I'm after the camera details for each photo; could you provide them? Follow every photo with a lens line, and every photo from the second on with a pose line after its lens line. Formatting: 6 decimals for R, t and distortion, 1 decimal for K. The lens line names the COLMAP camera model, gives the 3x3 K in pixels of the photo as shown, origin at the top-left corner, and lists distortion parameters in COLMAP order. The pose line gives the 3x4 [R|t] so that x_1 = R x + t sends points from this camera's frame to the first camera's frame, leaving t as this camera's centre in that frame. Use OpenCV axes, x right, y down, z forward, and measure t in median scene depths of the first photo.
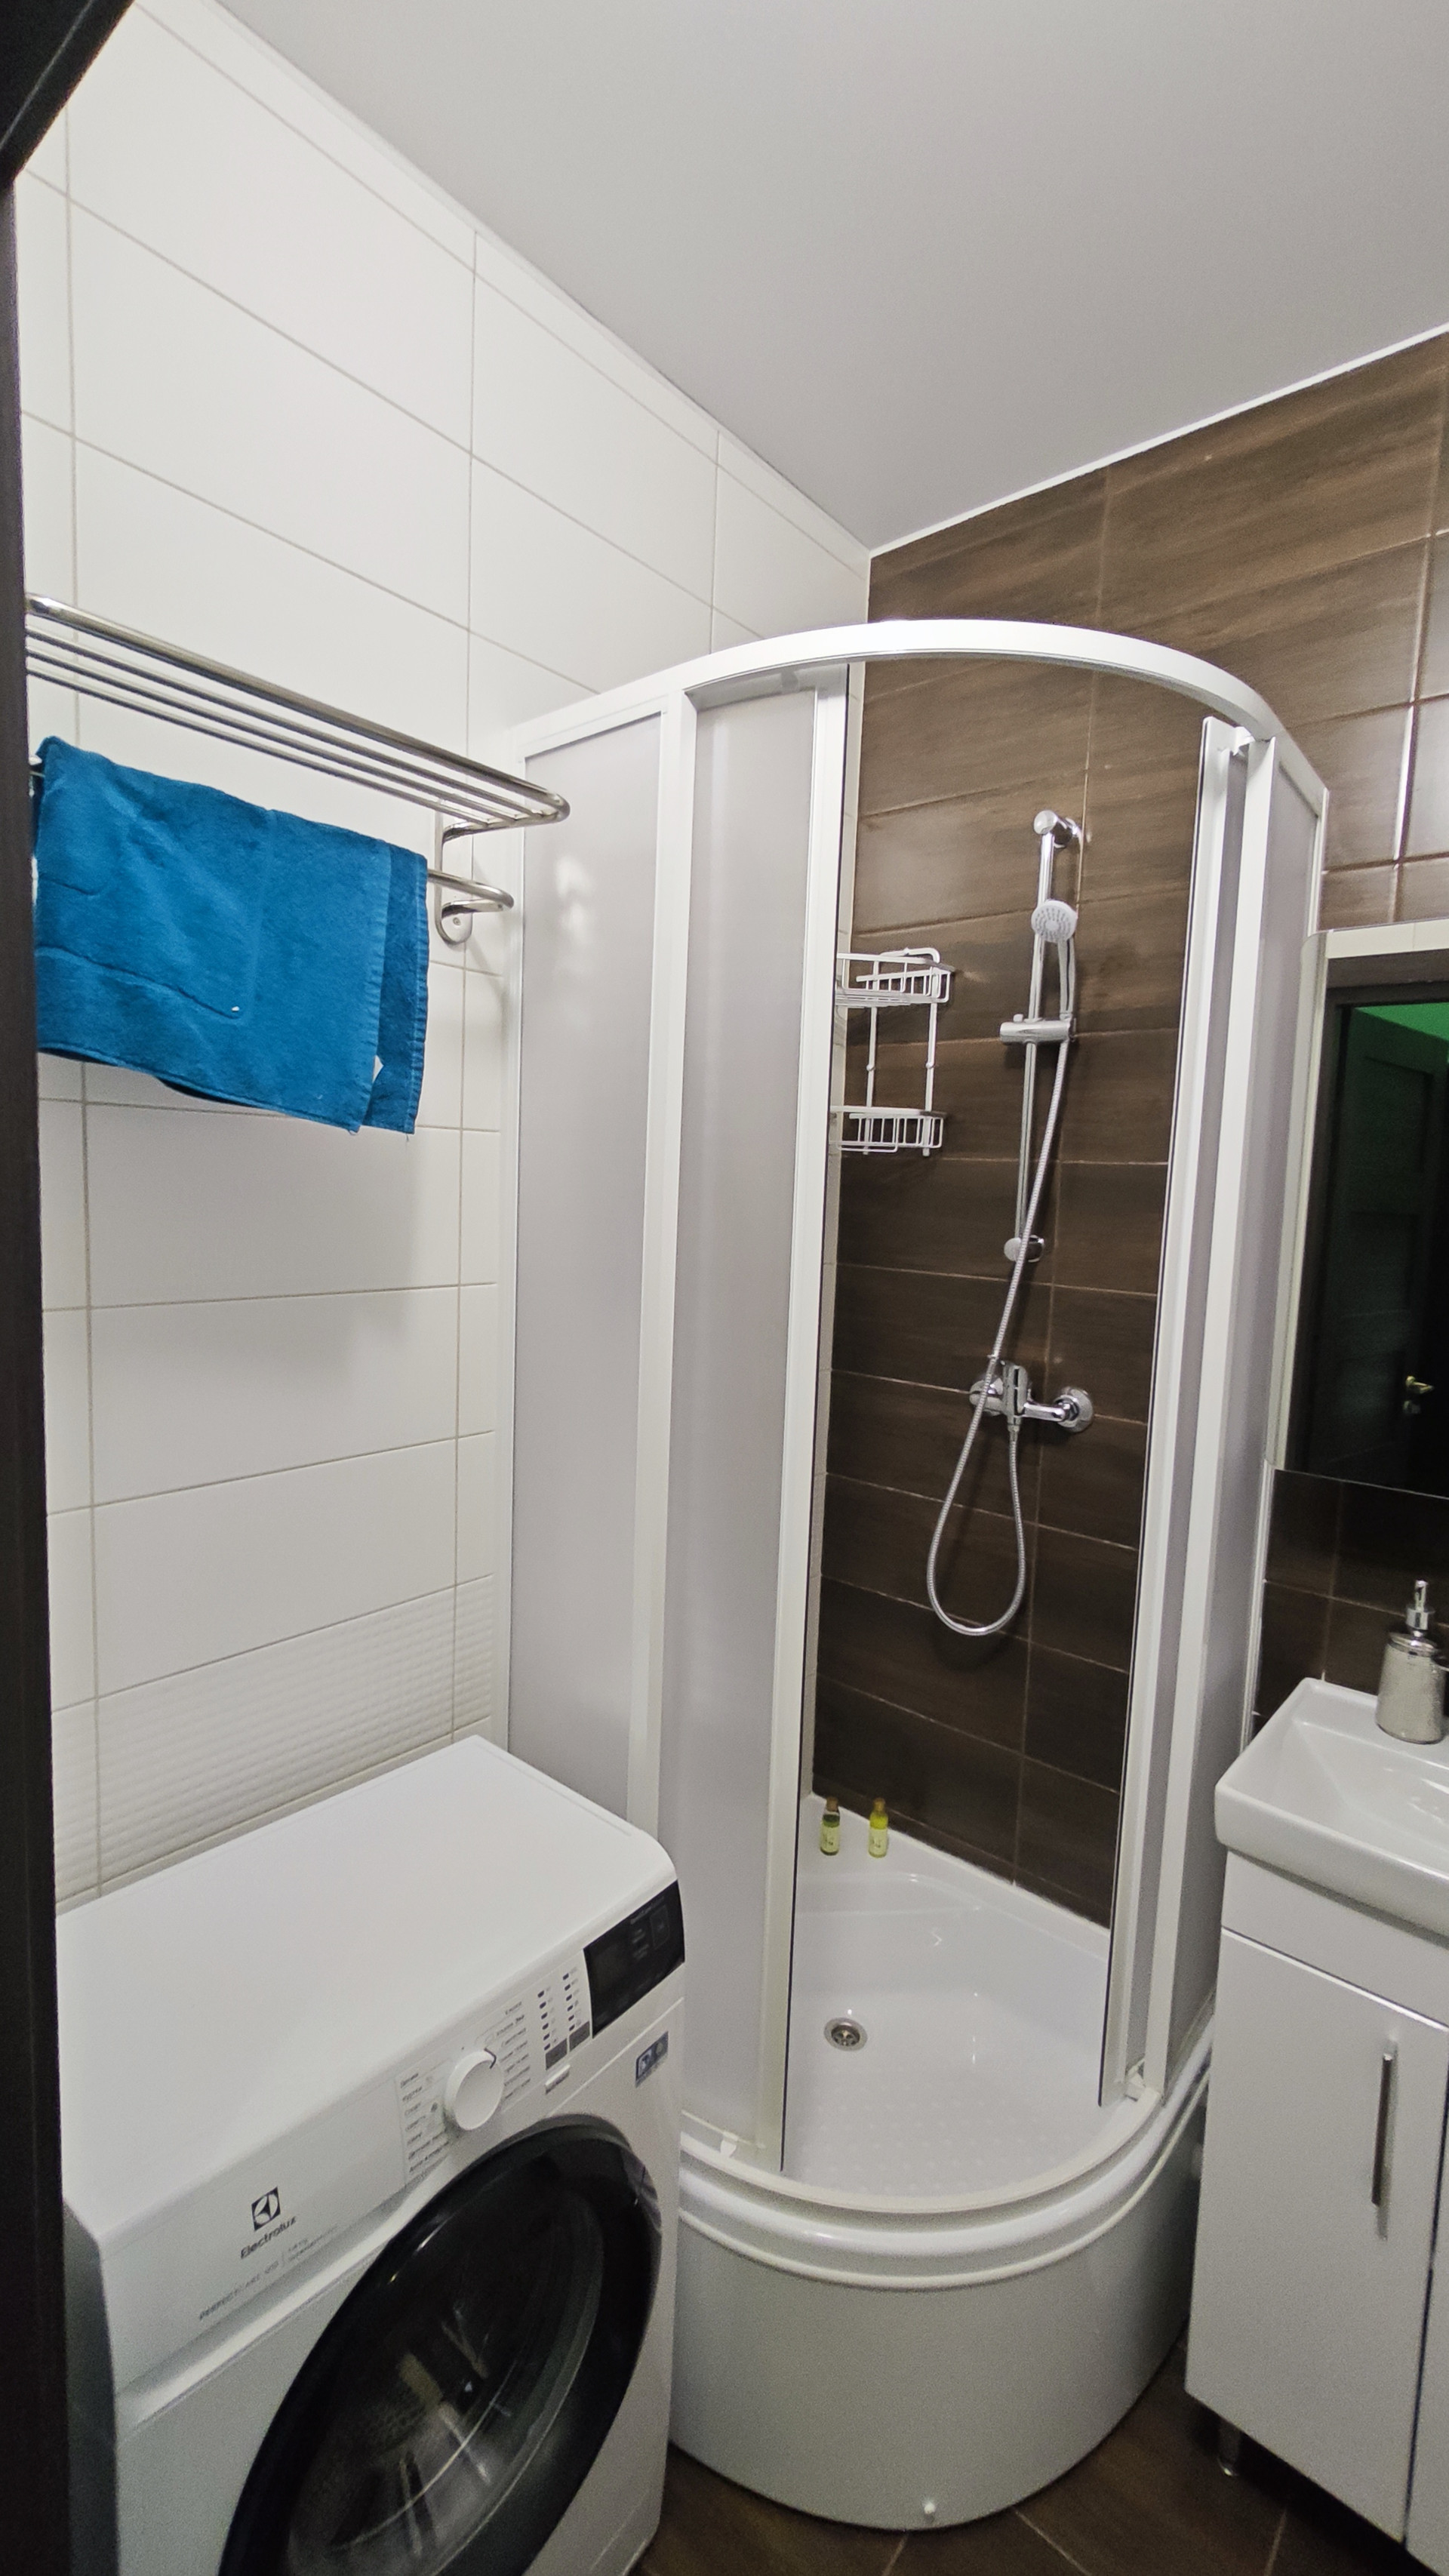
lens RADIAL K [[1107.3, 0, 722.9], [0, 1107.3, 1298.4], [0, 0, 1]] dist [0.004119, 0.000222]
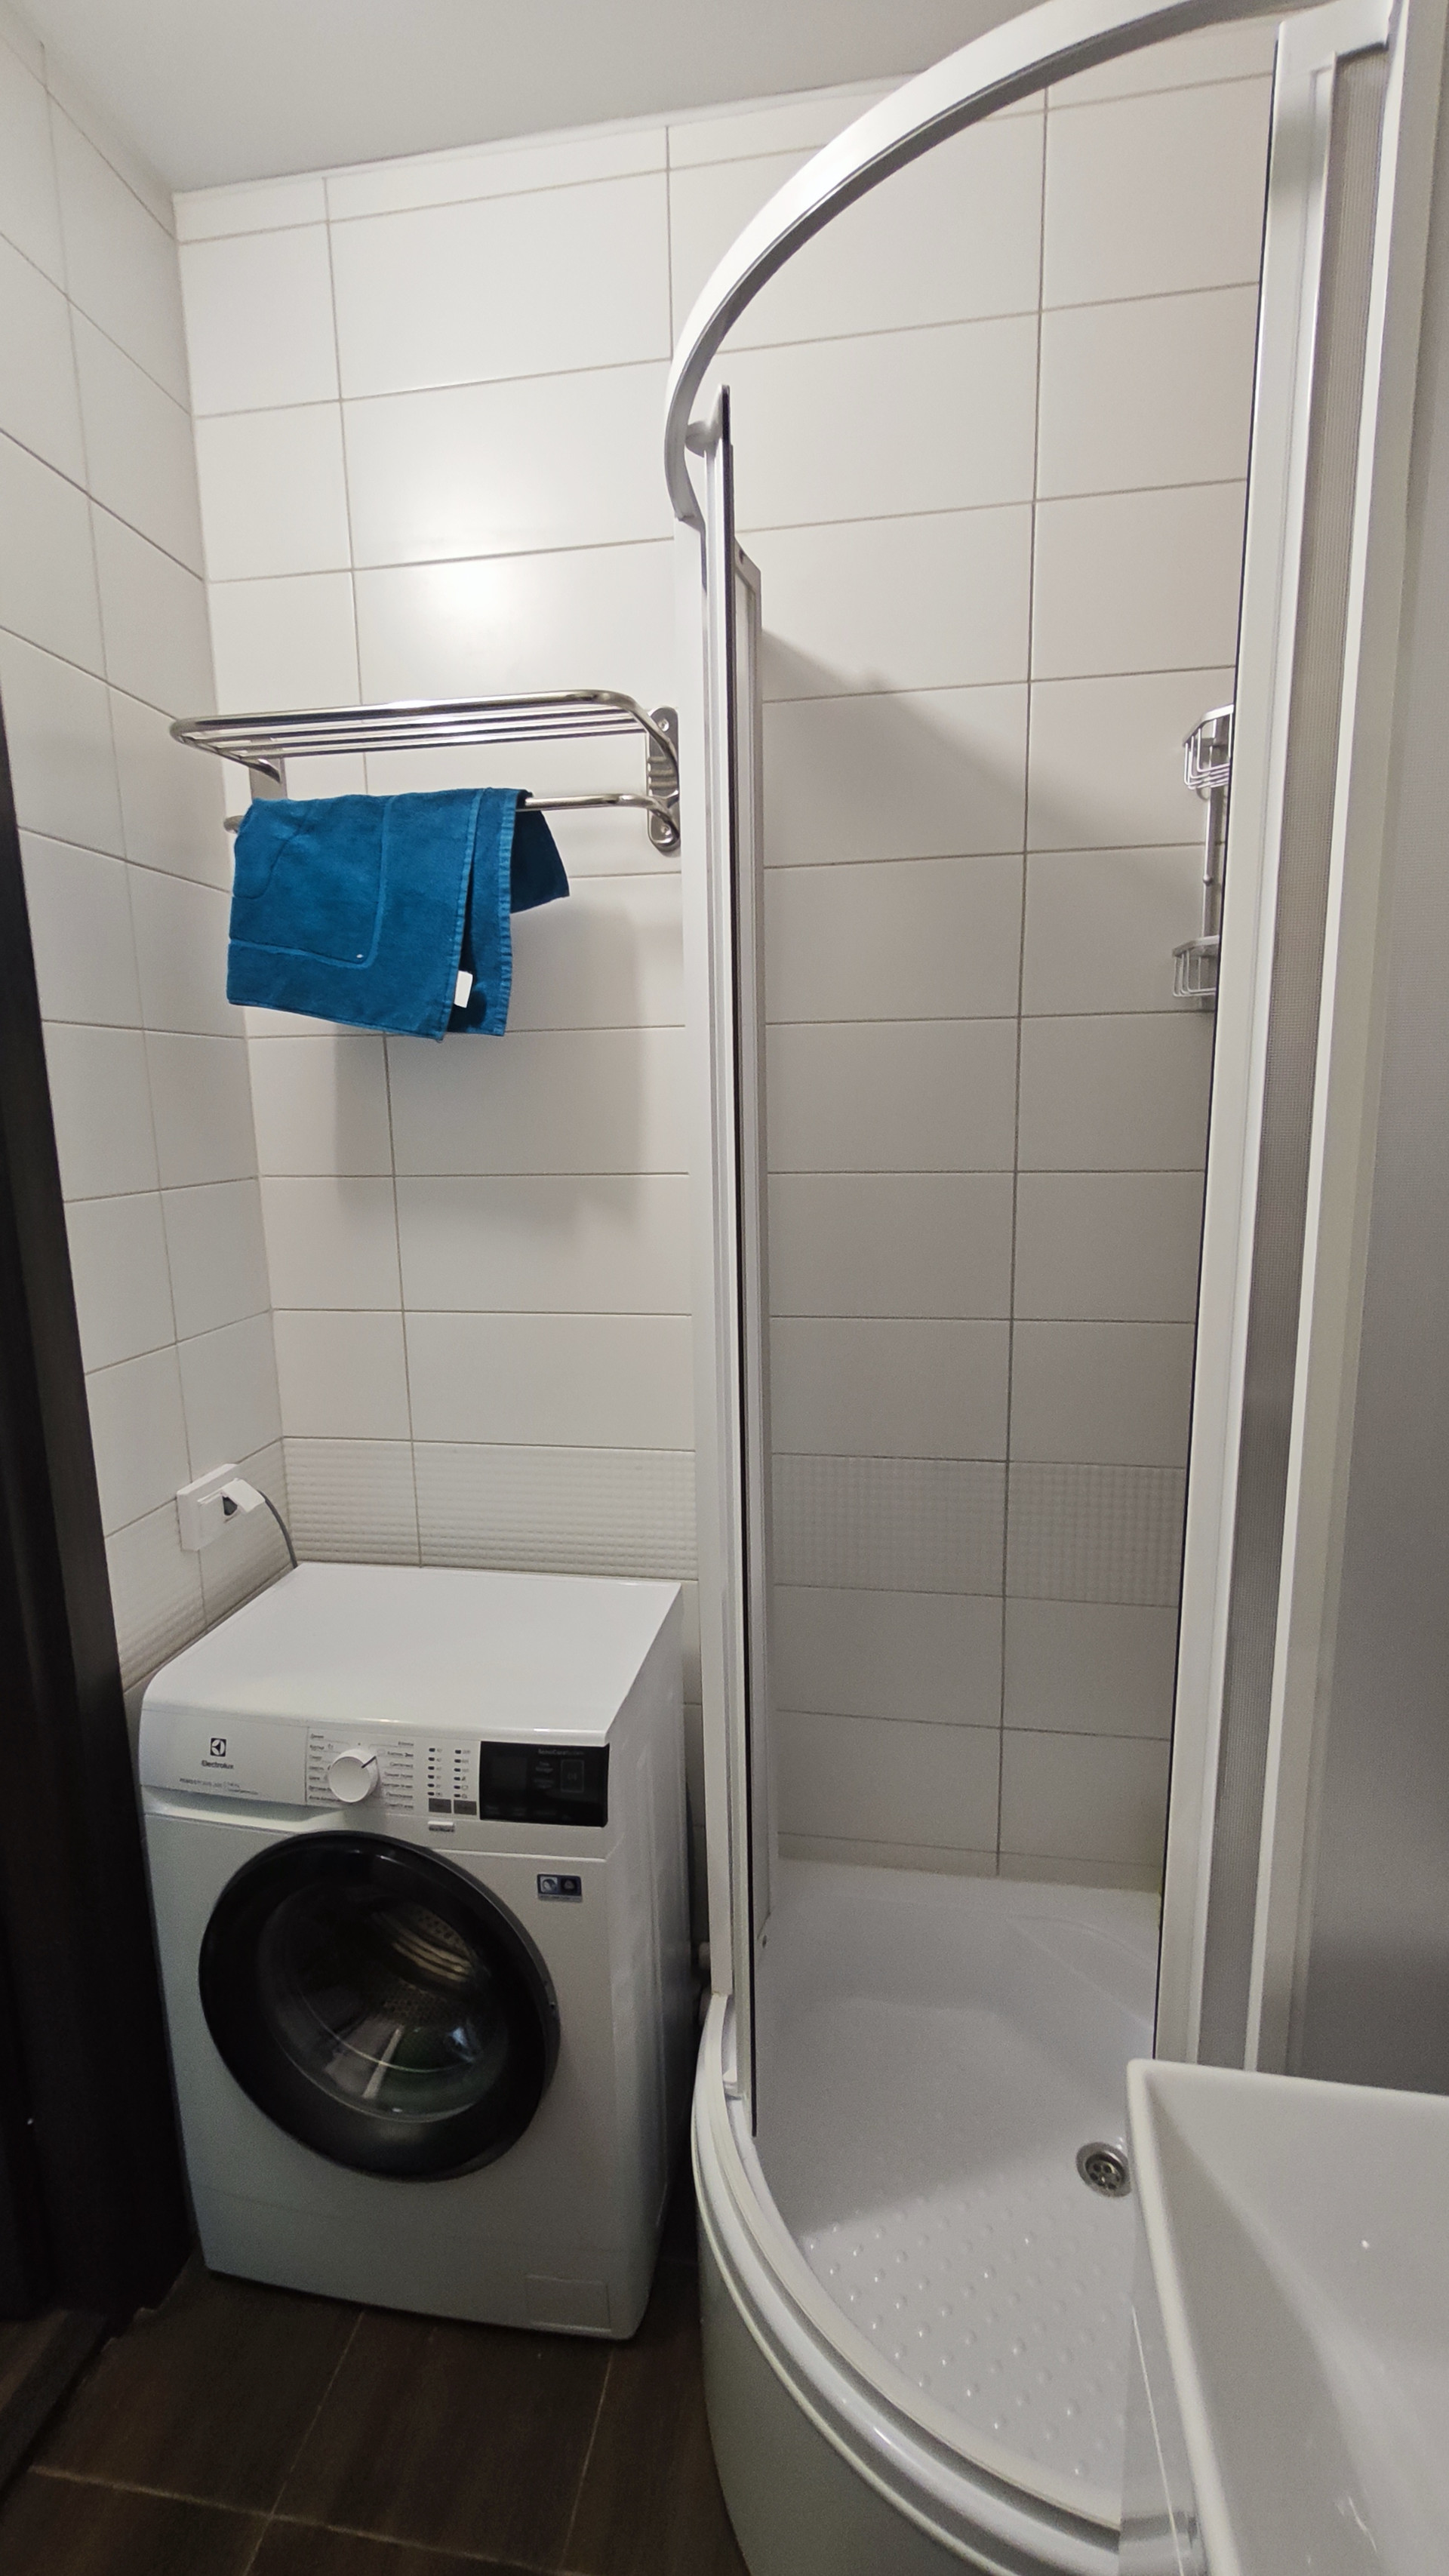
lens RADIAL K [[1107.3, 0, 718.8], [0, 1107.3, 1290.3], [0, 0, 1]] dist [0.004119, 0.000222]
pose [[0.517019, 0.111063, -0.848738, 0.910558], [-0.057763, 0.993813, 0.094860, -0.004009], [0.854023, -0.000019, 0.520236, 0.599714]]
